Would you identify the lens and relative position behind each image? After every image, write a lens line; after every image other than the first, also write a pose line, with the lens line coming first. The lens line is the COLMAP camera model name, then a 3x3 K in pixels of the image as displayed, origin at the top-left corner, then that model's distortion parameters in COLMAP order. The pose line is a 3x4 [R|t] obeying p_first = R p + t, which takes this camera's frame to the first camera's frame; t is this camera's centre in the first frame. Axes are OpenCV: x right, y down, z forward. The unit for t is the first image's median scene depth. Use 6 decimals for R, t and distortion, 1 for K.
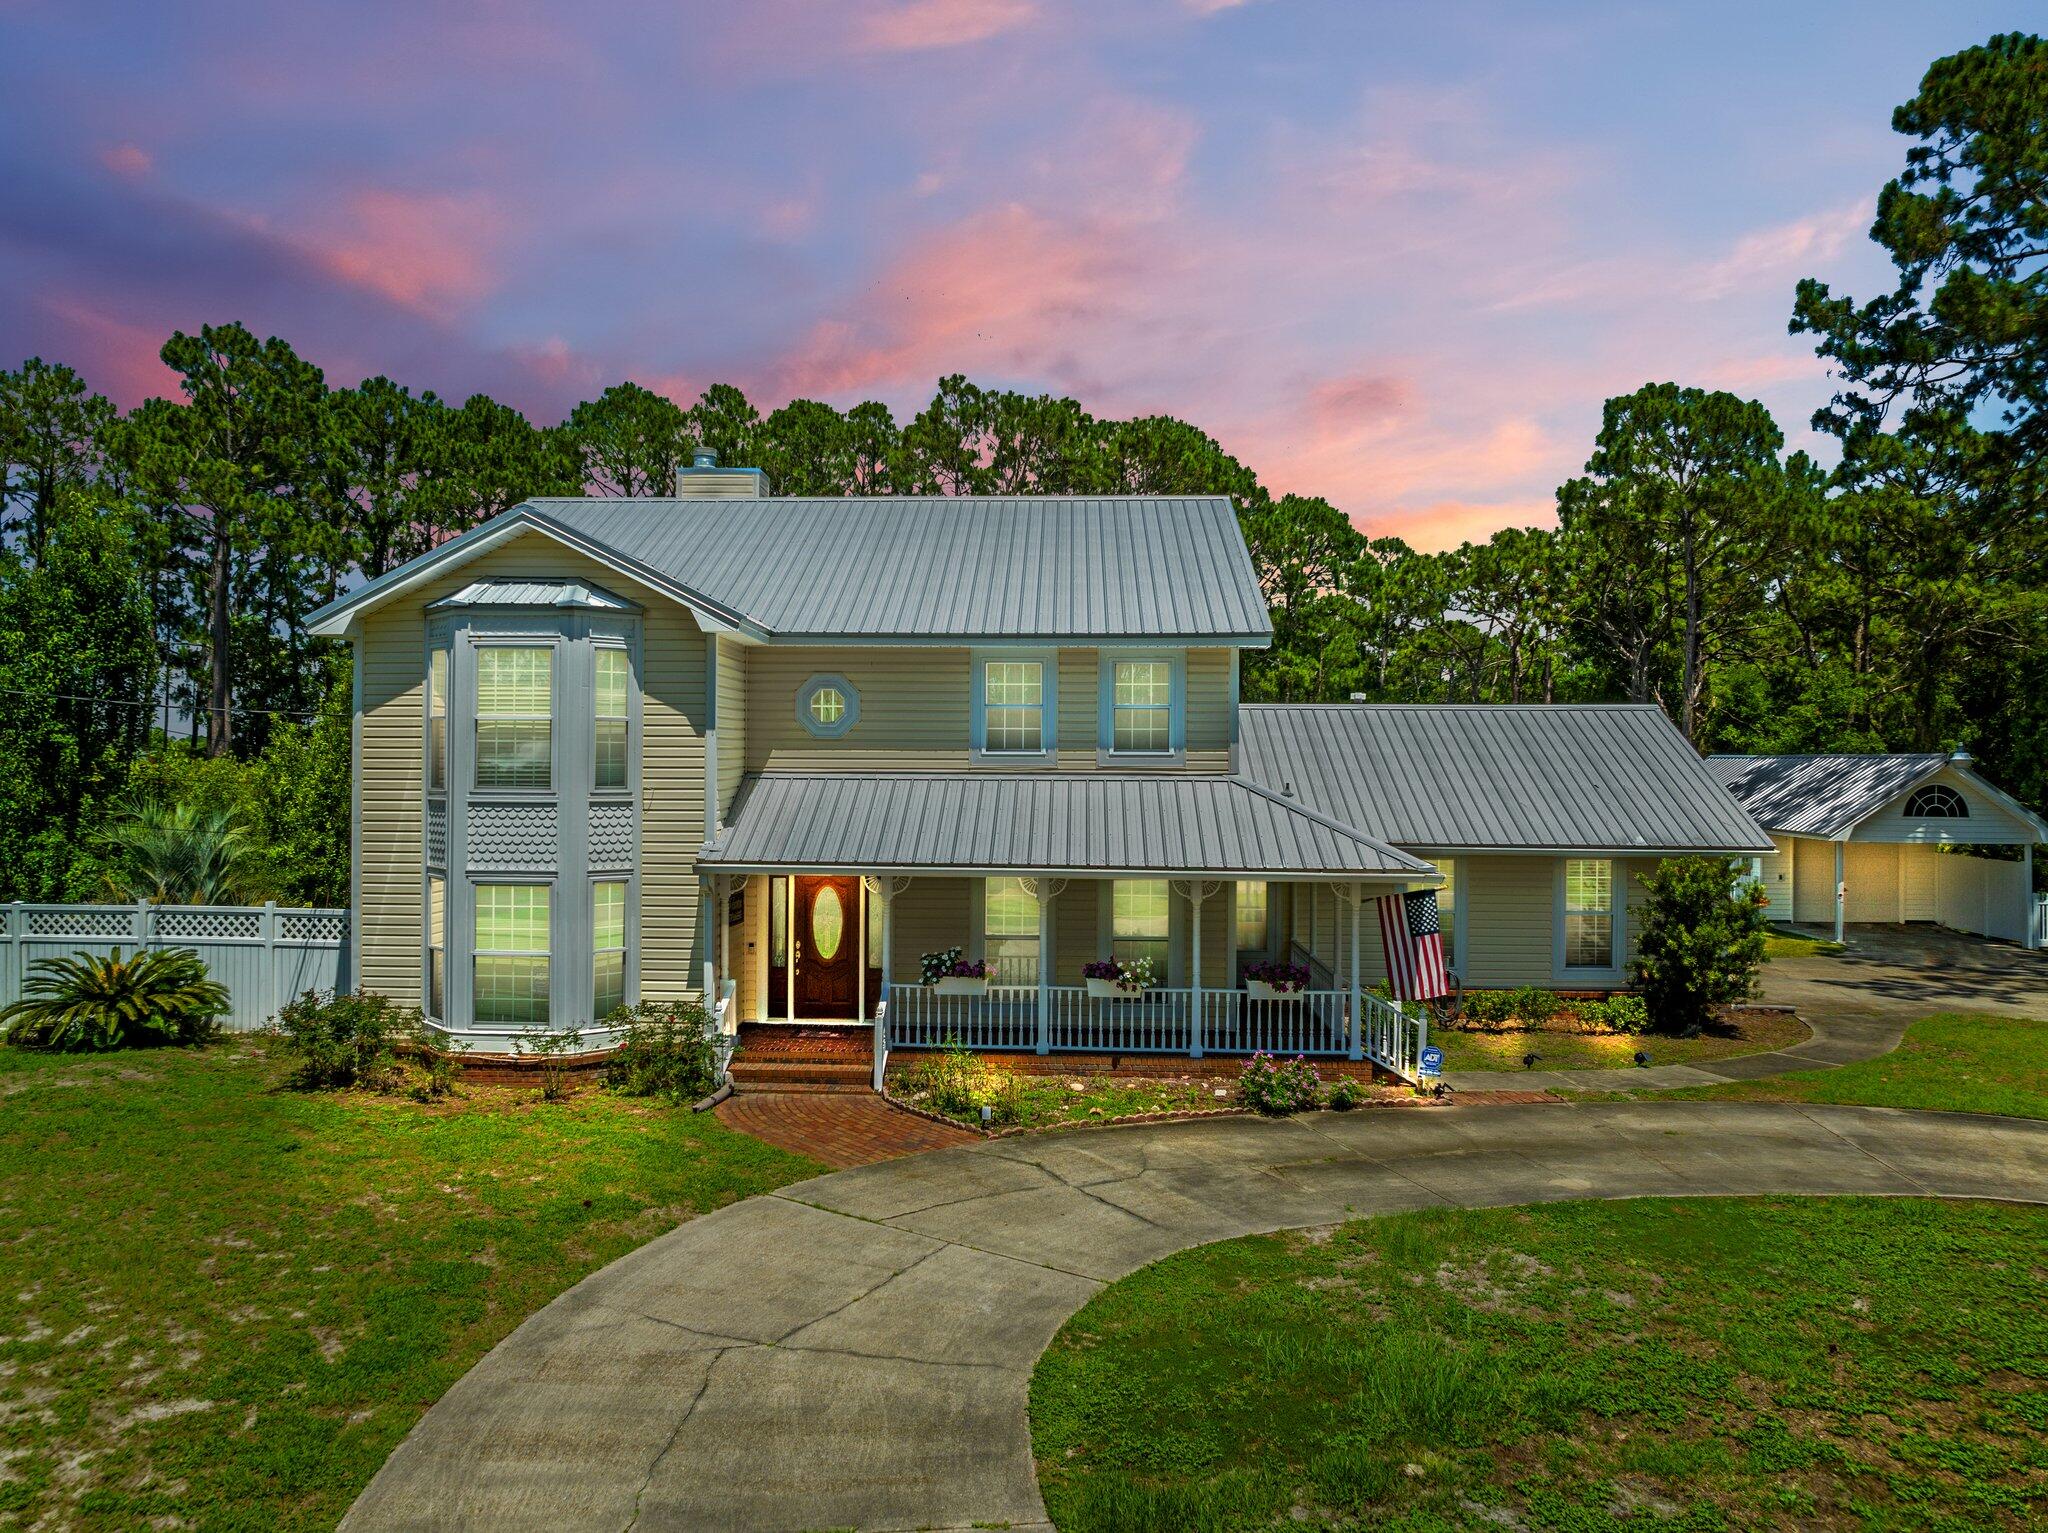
lens RADIAL K [[1444.5, 0, 976.6], [0, 1444.5, 765.2], [0, 0, 1]] dist [-0.044707, -0.000860]
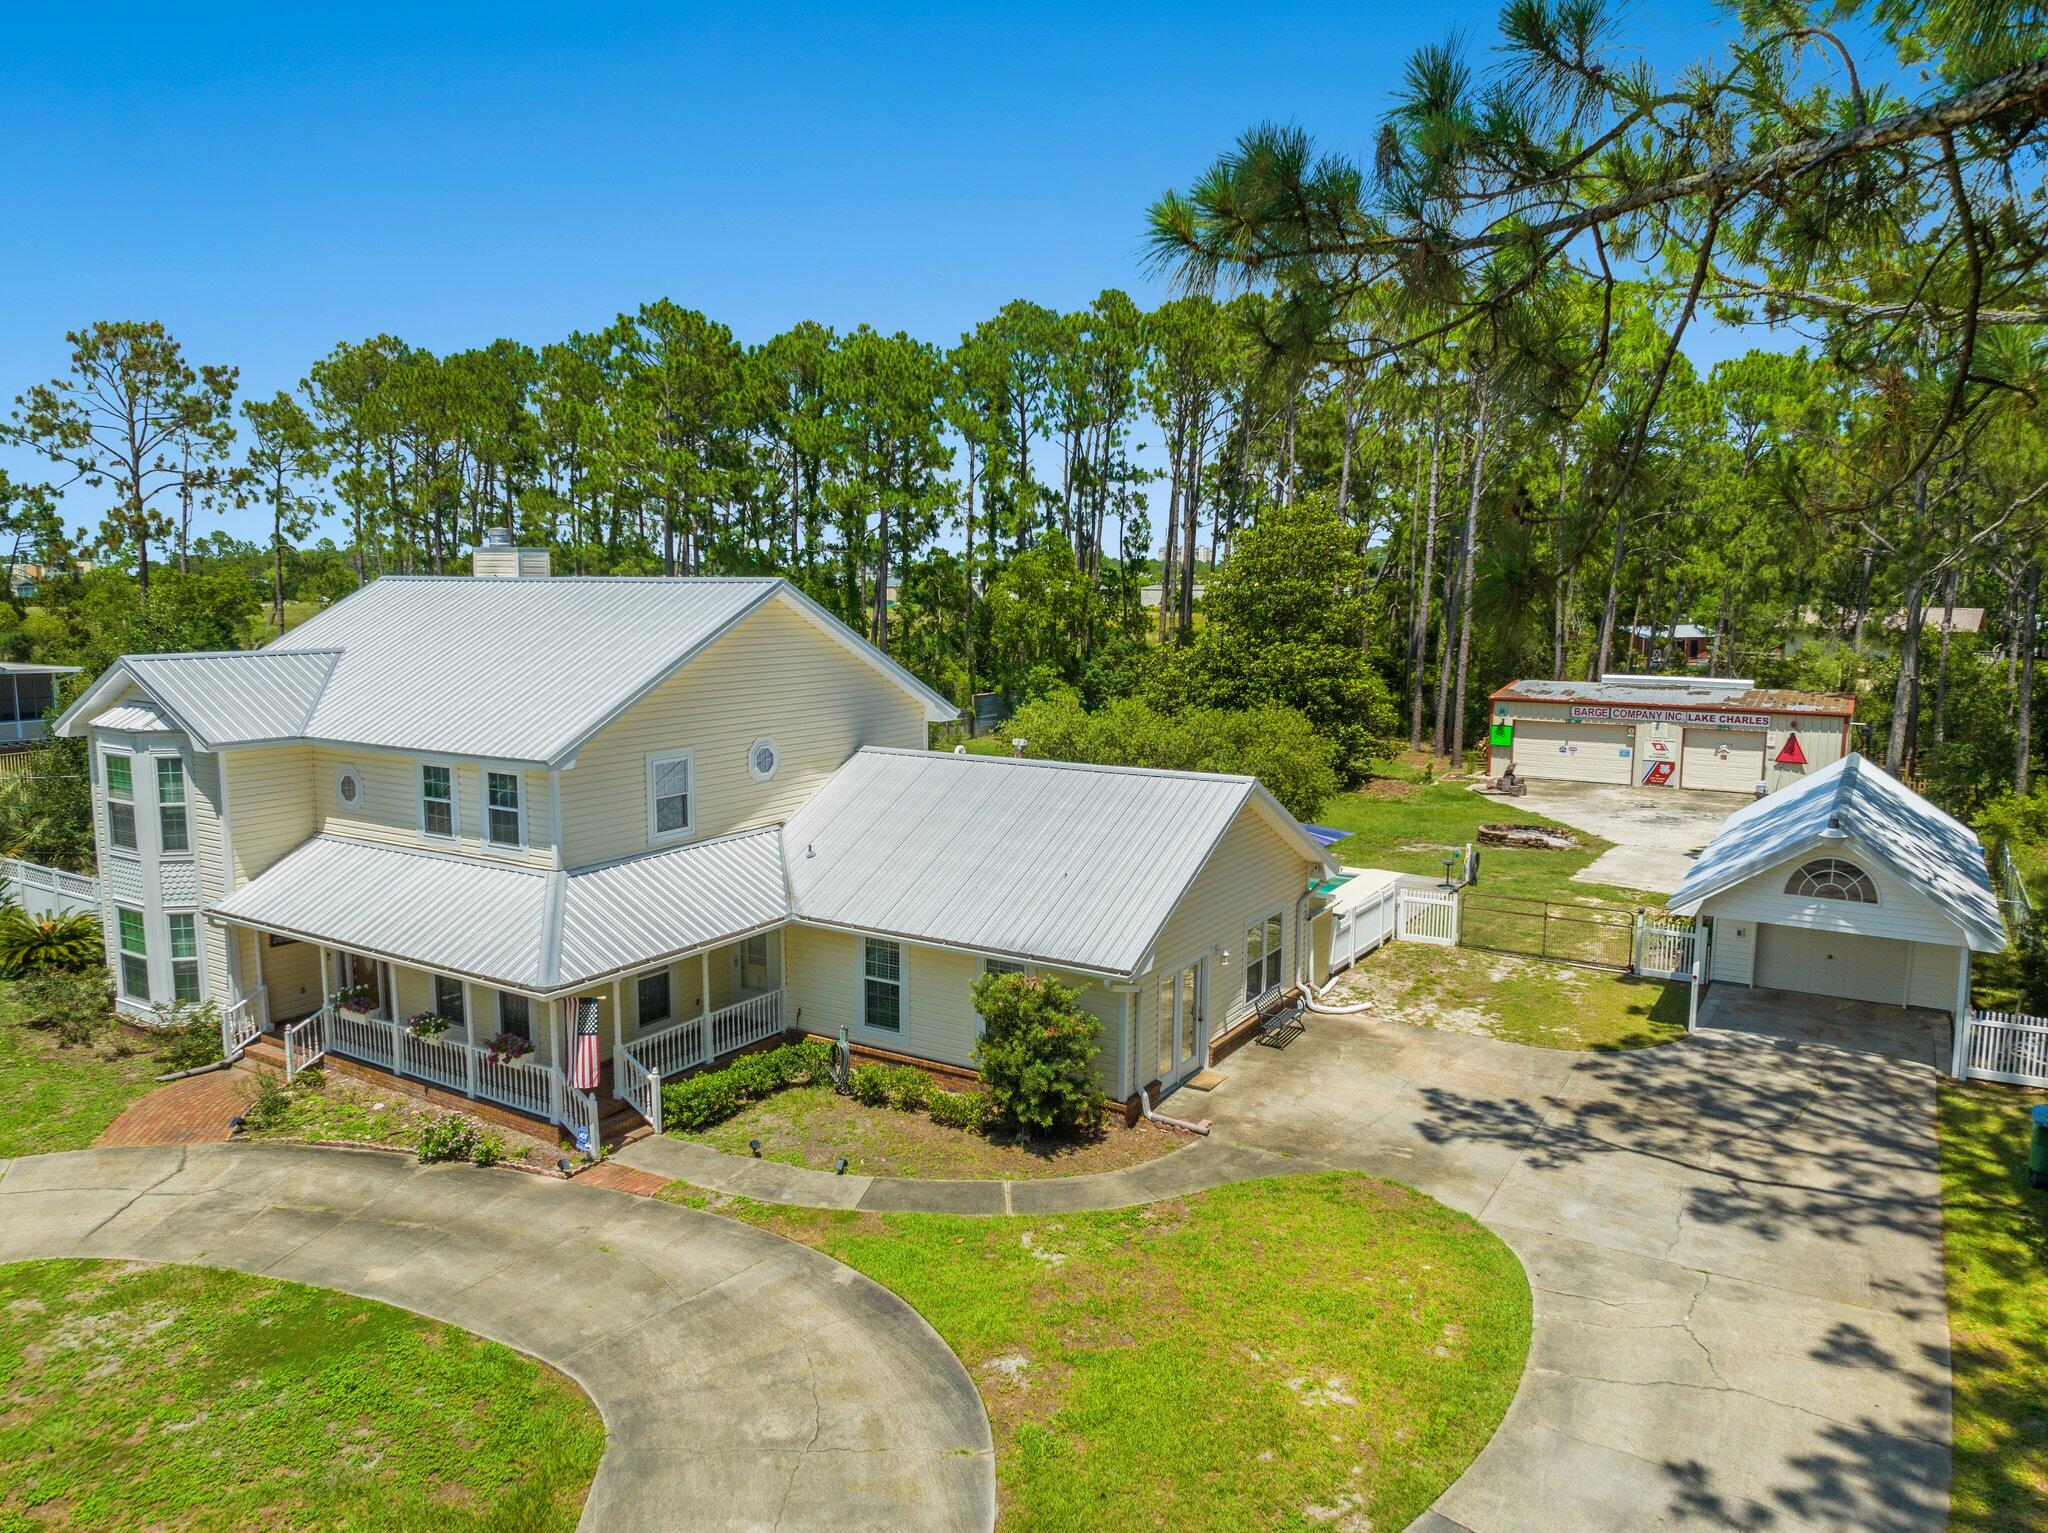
lens RADIAL K [[1435.8, 0, 1024.0], [0, 1435.8, 766.5], [0, 0, 1]] dist [-0.043823, 0.011375]
pose [[0.873362, 0.060908, -0.483249, 1.490053], [0.003831, 0.991261, 0.131861, -0.321146], [0.487057, -0.117014, 0.865496, 0.232552]]
